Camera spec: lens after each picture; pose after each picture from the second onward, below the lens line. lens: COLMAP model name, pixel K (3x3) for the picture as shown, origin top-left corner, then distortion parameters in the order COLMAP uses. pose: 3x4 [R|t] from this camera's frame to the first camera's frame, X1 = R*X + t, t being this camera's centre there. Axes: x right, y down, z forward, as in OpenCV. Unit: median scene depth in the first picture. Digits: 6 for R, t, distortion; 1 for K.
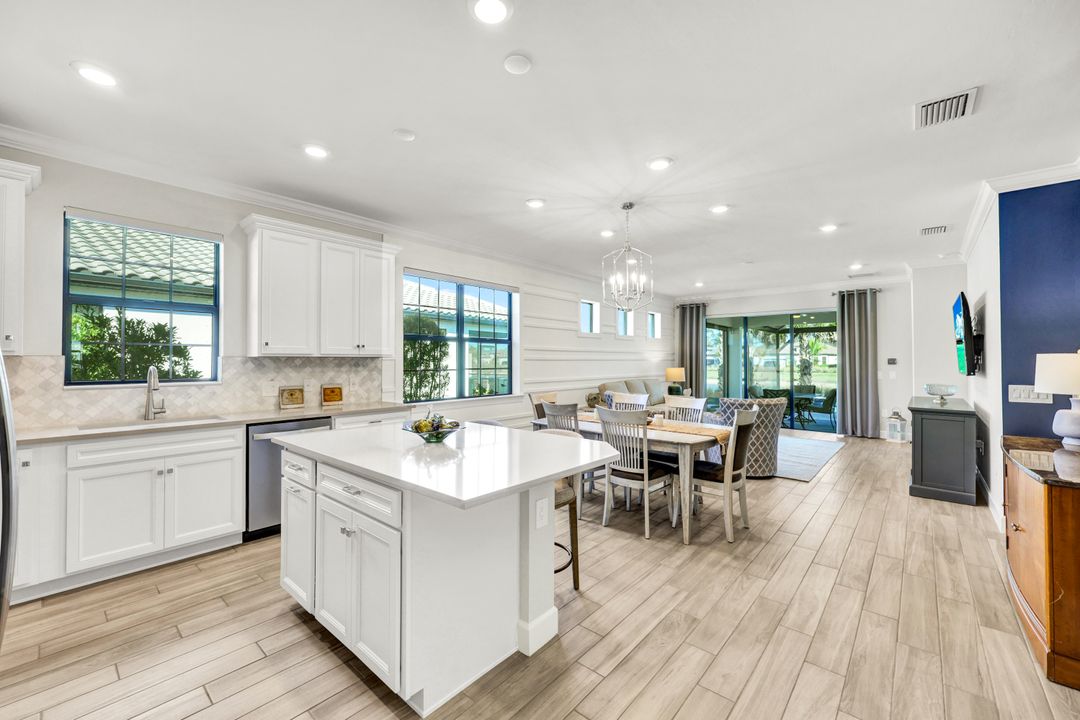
lens RADIAL K [[435.5, 0, 546.5], [0, 435.5, 355.2], [0, 0, 1]] dist [0.001737, 0.000478]
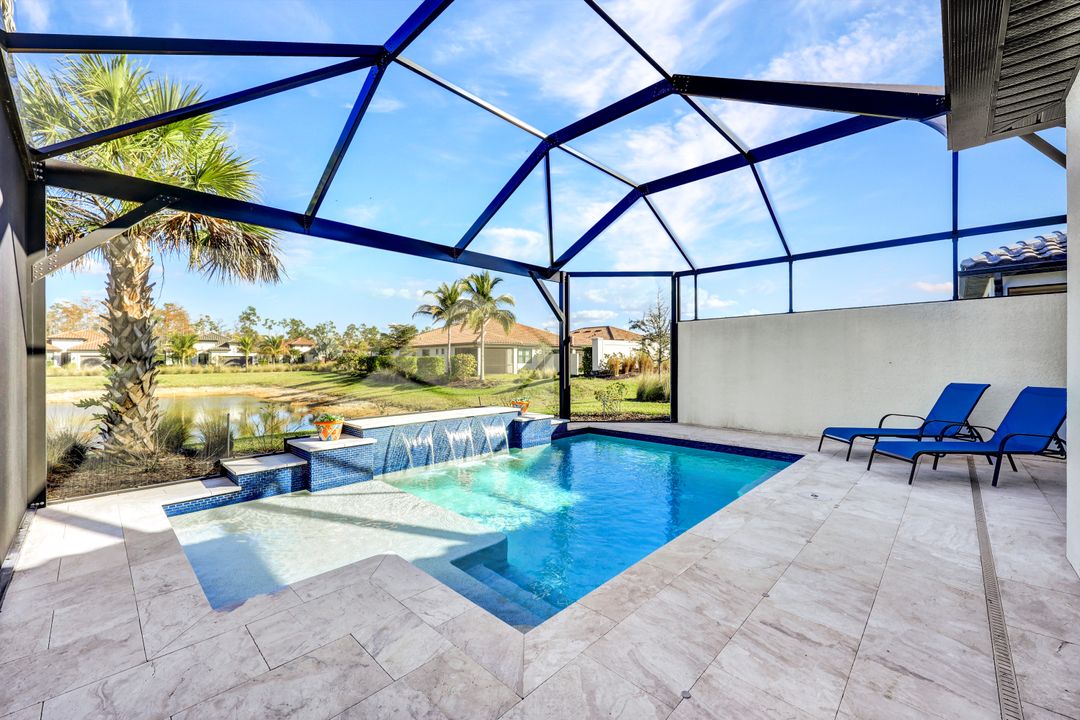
lens RADIAL K [[435.5, 0, 538.9], [0, 435.5, 358.8], [0, 0, 1]] dist [0.001737, 0.000478]
pose [[0.064990, 0.001255, 0.997885, 1.707966], [-0.009440, 0.999955, -0.000643, 0.148726], [-0.997841, -0.009378, 0.064999, 3.711846]]
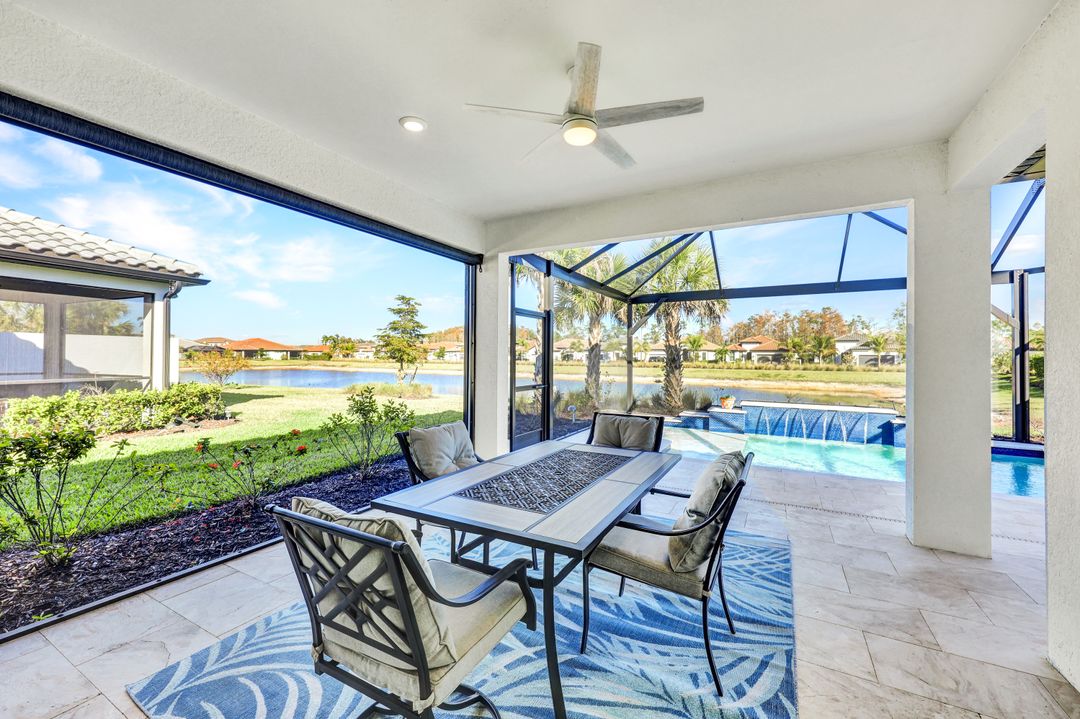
lens RADIAL K [[435.5, 0, 534.4], [0, 435.5, 352.0], [0, 0, 1]] dist [0.001737, 0.000478]
pose [[0.981115, 0.007351, 0.193284, 1.433055], [-0.007982, 0.999965, 0.002487, 0.078572], [-0.193259, -0.003983, 0.981140, 2.198158]]
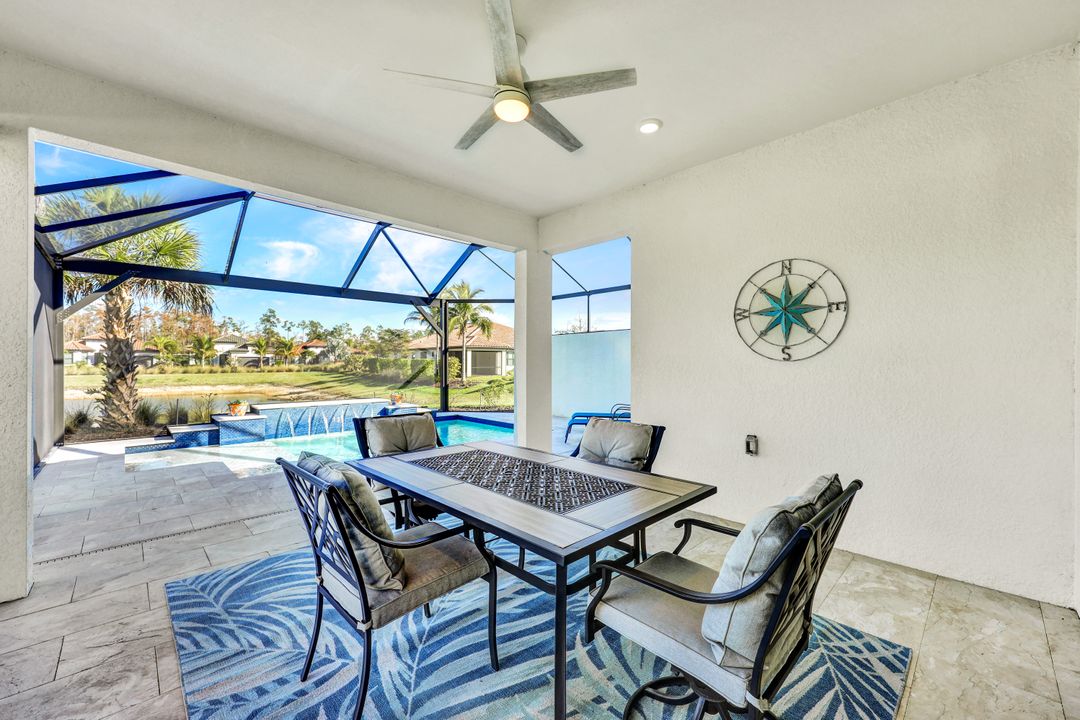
lens RADIAL K [[435.5, 0, 544.1], [0, 435.5, 364.2], [0, 0, 1]] dist [0.001737, 0.000478]
pose [[0.097543, -0.007070, 0.995206, 1.011998], [-0.014966, 0.999851, 0.008570, 0.107958], [-0.995119, -0.015731, 0.097423, 2.728420]]
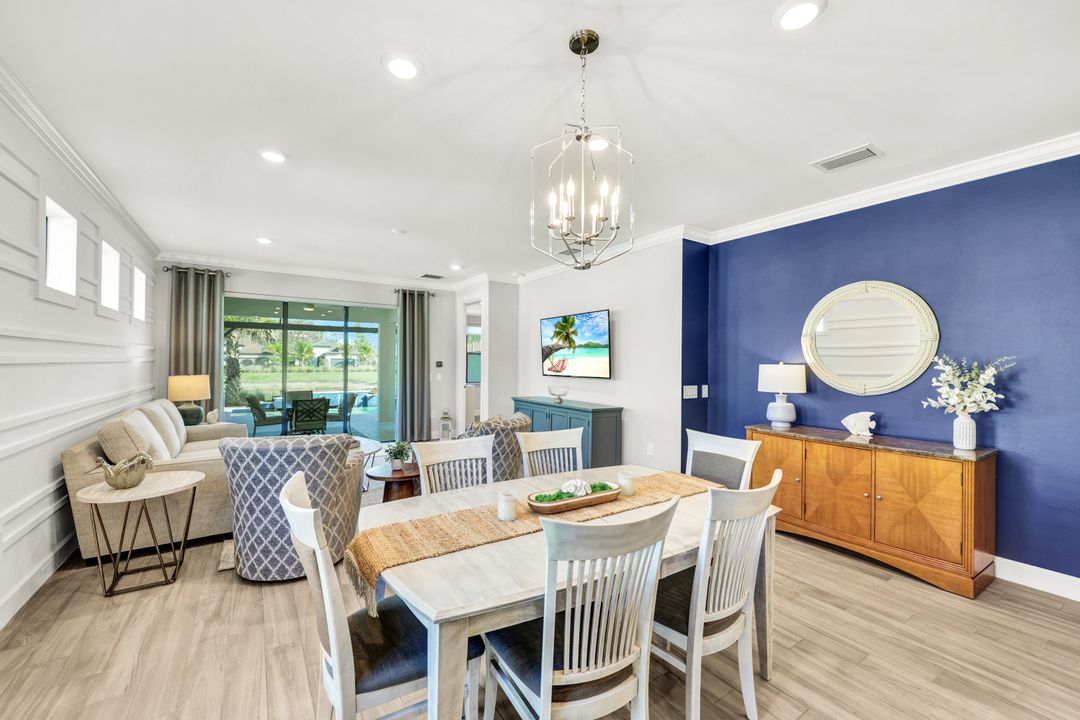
lens RADIAL K [[435.5, 0, 537.8], [0, 435.5, 361.6], [0, 0, 1]] dist [0.001737, 0.000478]
pose [[0.279596, 0.000889, 0.960117, -0.296086], [-0.018512, 0.999819, 0.004465, -0.001232], [-0.959939, -0.019022, 0.279562, 0.972940]]
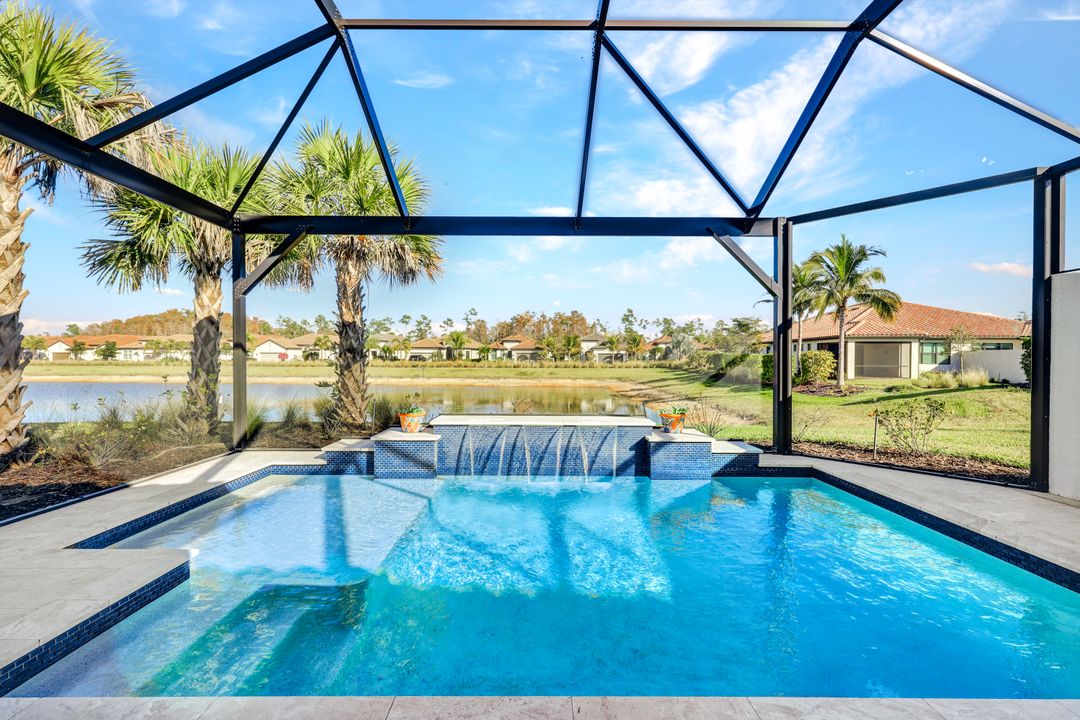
lens RADIAL K [[460.9, 0, 538.5], [0, 460.9, 359.1], [0, 0, 1]] dist [0.007919, -0.000071]
pose [[0.760601, 0.000434, 0.649220, 2.366348], [-0.012241, 0.999832, 0.013673, 0.149291], [-0.649104, -0.018347, 0.760478, 3.075909]]
